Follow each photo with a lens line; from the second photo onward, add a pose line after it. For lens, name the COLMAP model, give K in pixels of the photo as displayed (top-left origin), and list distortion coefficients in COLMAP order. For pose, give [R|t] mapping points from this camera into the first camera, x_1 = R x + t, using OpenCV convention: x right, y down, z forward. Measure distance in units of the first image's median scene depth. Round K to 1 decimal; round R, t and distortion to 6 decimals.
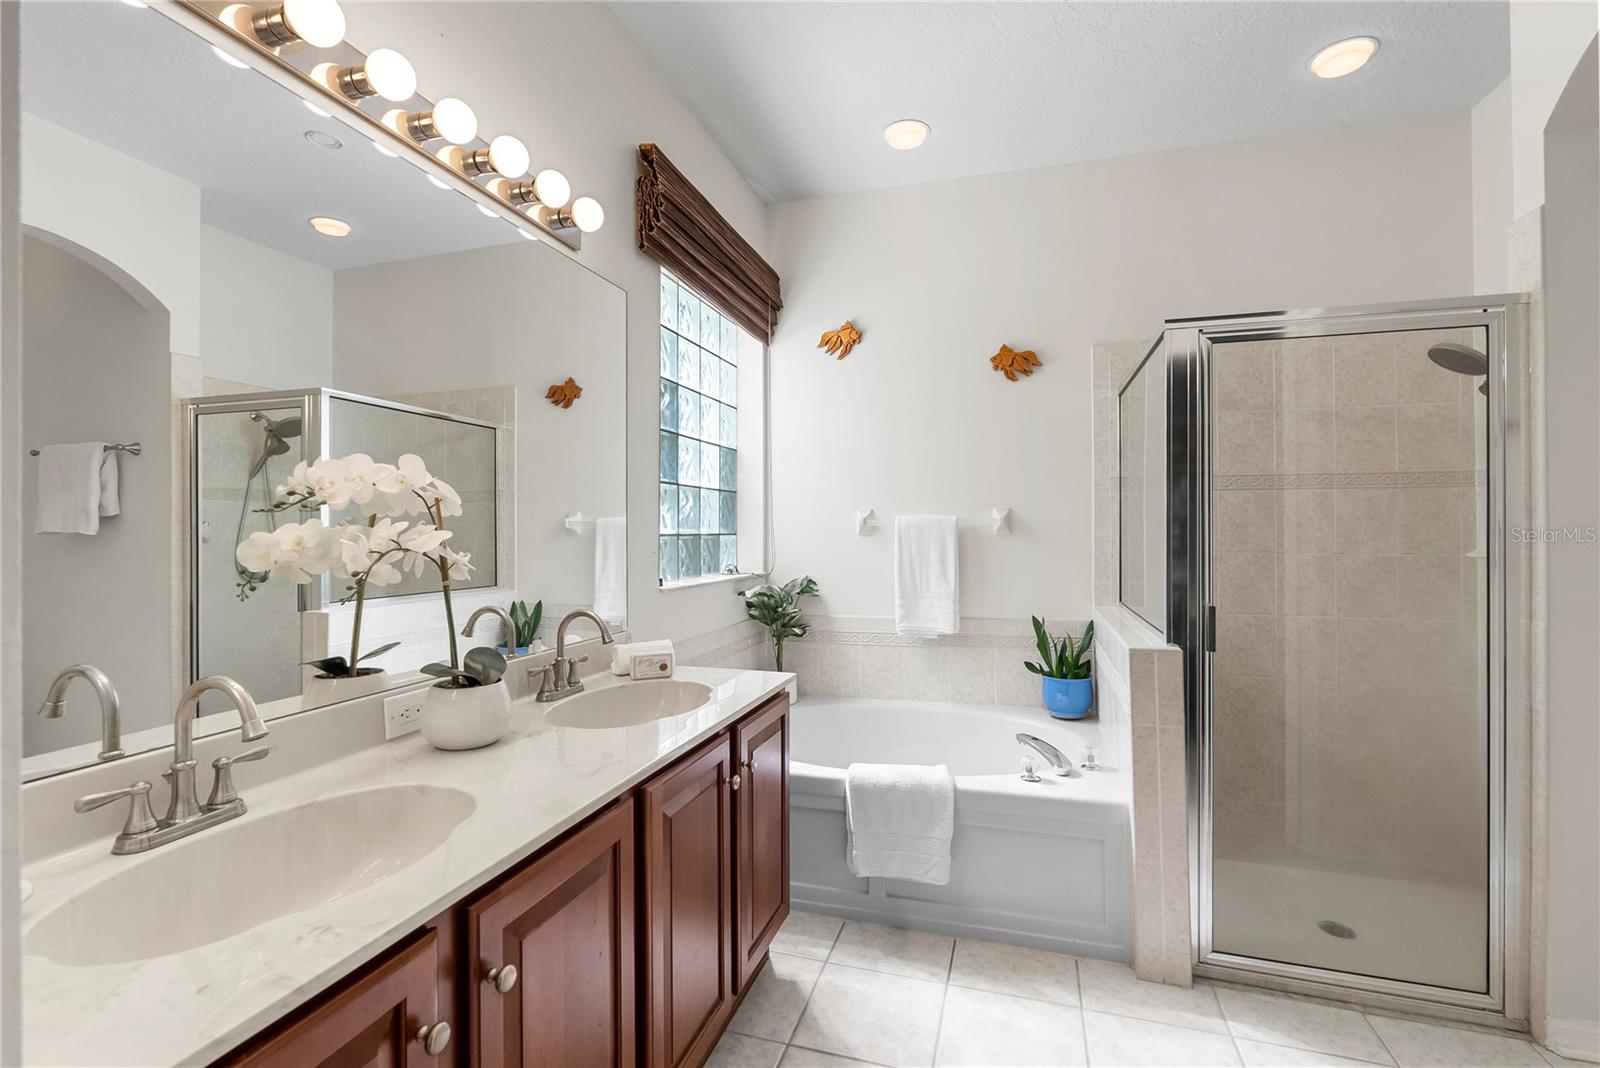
lens RADIAL K [[721.1, 0, 791.8], [0, 721.1, 529.8], [0, 0, 1]] dist [-0.005589, -0.000938]
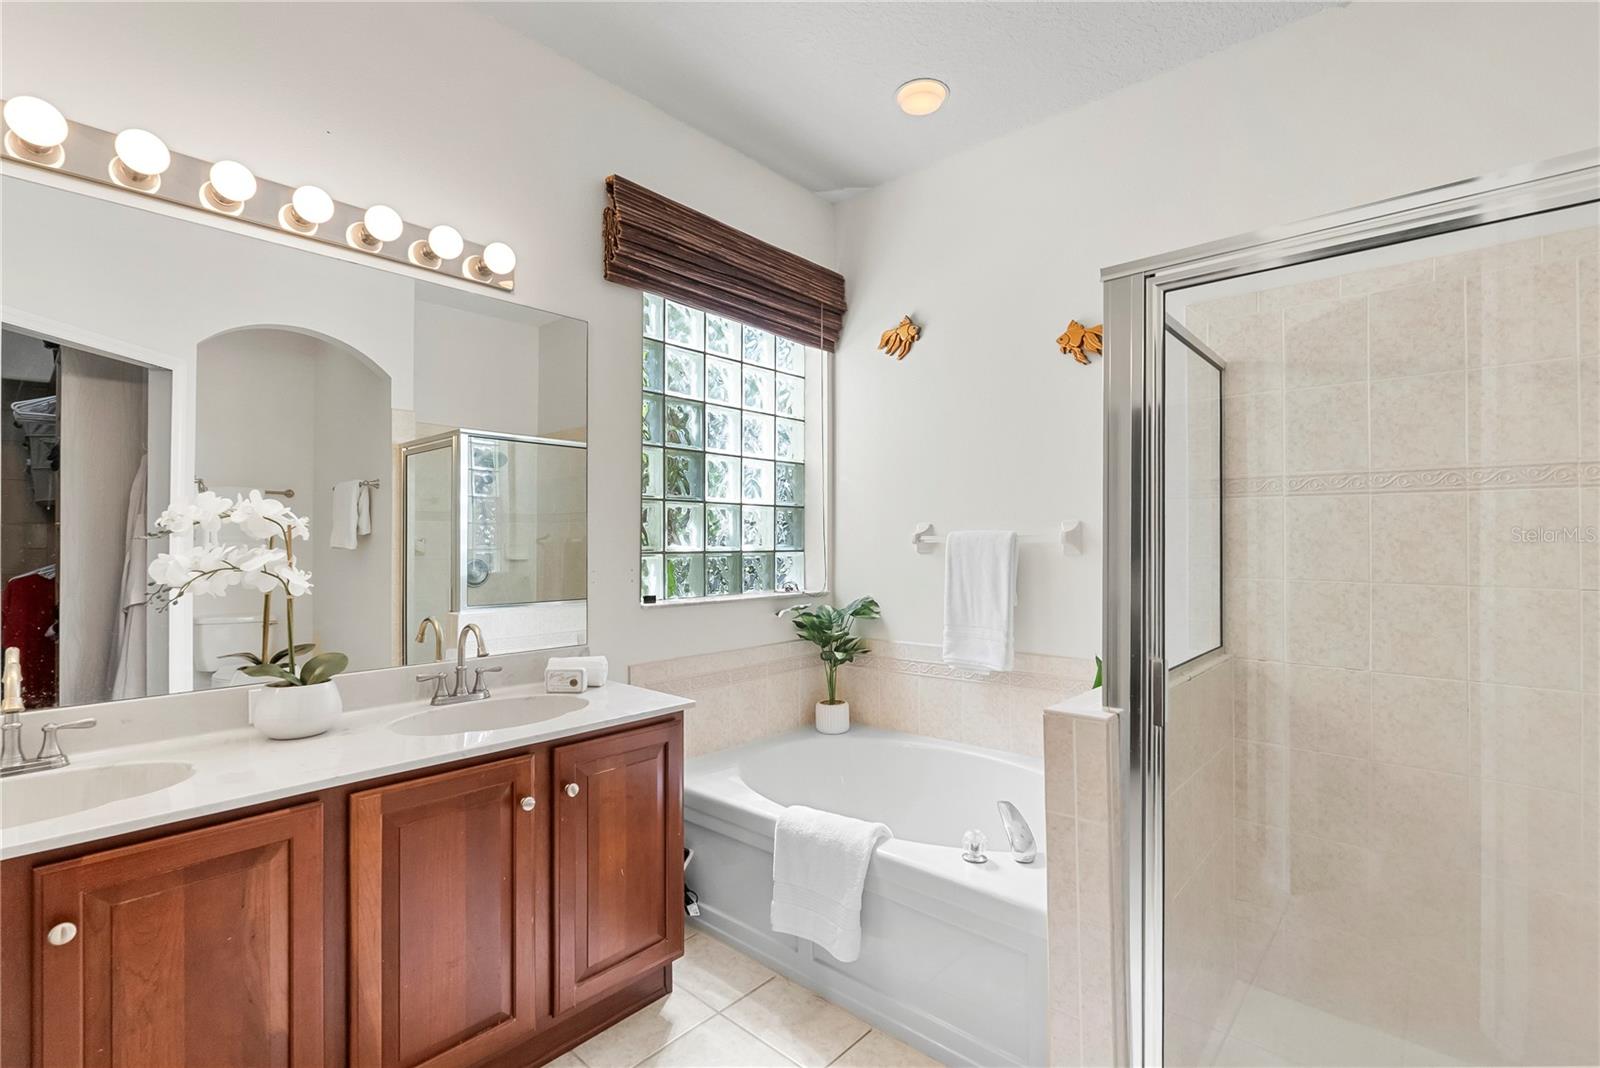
lens RADIAL K [[721.1, 0, 795.1], [0, 721.1, 540.3], [0, 0, 1]] dist [-0.005589, -0.000938]
pose [[0.906284, -0.000112, -0.422668, 0.357531], [-0.000143, 1.000000, -0.000573, -0.008563], [0.422668, 0.000580, 0.906284, 0.130848]]
